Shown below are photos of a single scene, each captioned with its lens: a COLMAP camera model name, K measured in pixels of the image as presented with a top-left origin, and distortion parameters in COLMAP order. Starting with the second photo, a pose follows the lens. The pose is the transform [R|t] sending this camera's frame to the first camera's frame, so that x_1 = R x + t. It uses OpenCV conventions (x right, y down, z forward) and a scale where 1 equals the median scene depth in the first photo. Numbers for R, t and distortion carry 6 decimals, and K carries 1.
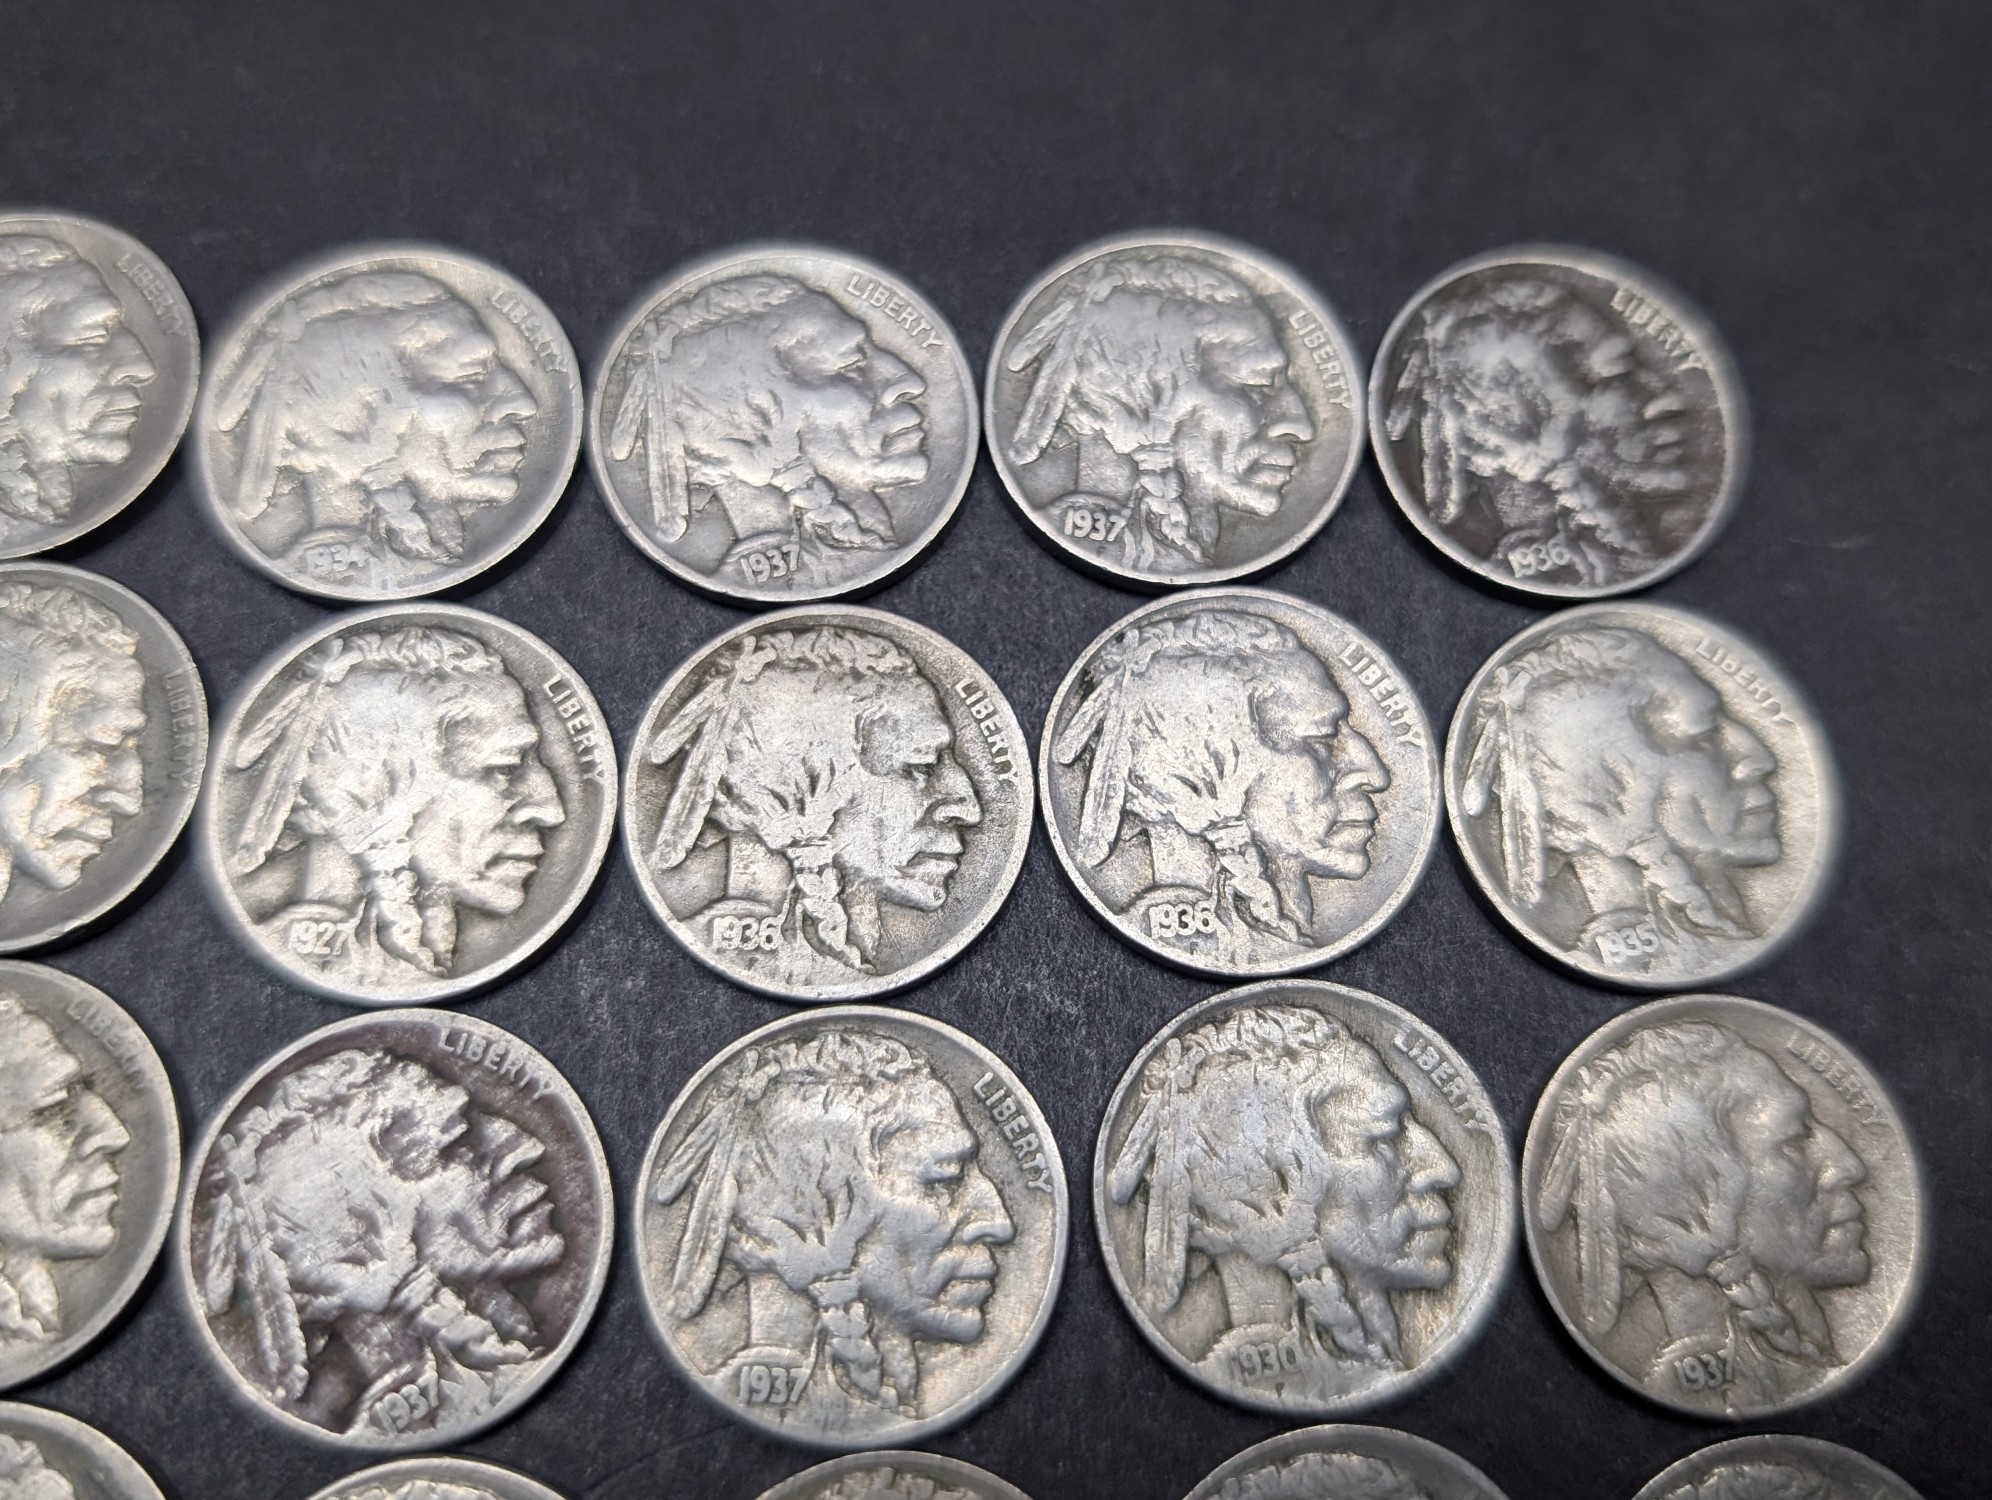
lens RADIAL K [[1430.1, 0, 996.0], [0, 1430.1, 750.0], [0, 0, 1]] dist [0.000697, -0.084016]
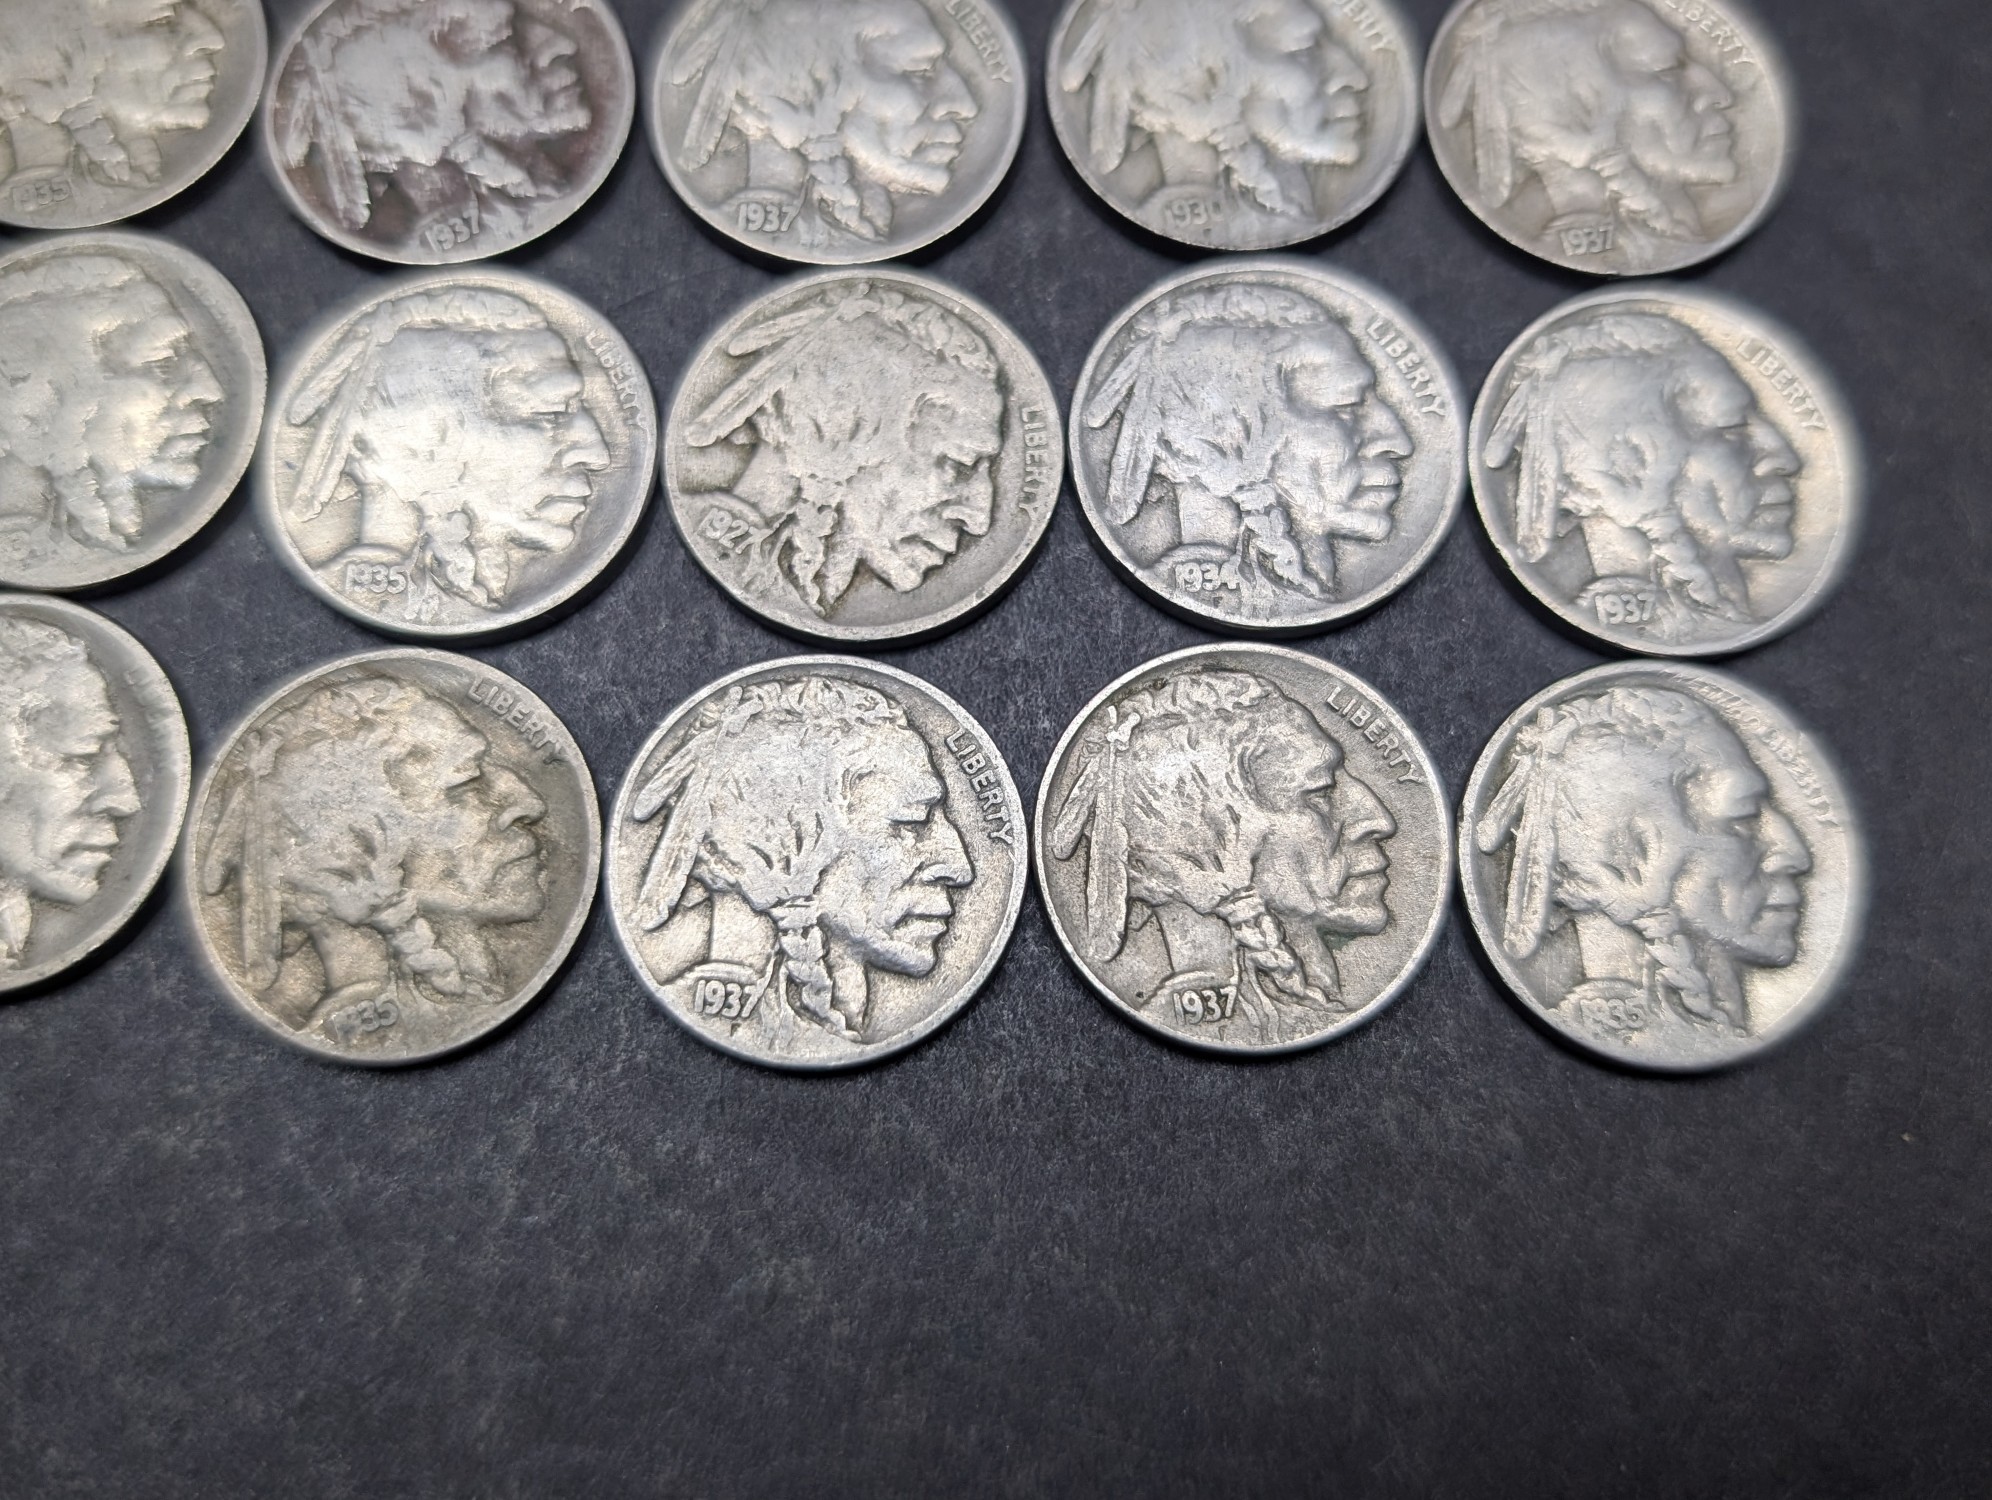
lens RADIAL K [[1440.5, 0, 1002.9], [0, 1440.5, 697.7], [0, 0, 1]] dist [0.004809, -0.088107]
pose [[0.999366, 0.013513, -0.032942, 0.068183], [-0.013073, 0.999823, 0.013555, 0.702044], [0.033119, -0.013116, 0.999365, -0.144153]]
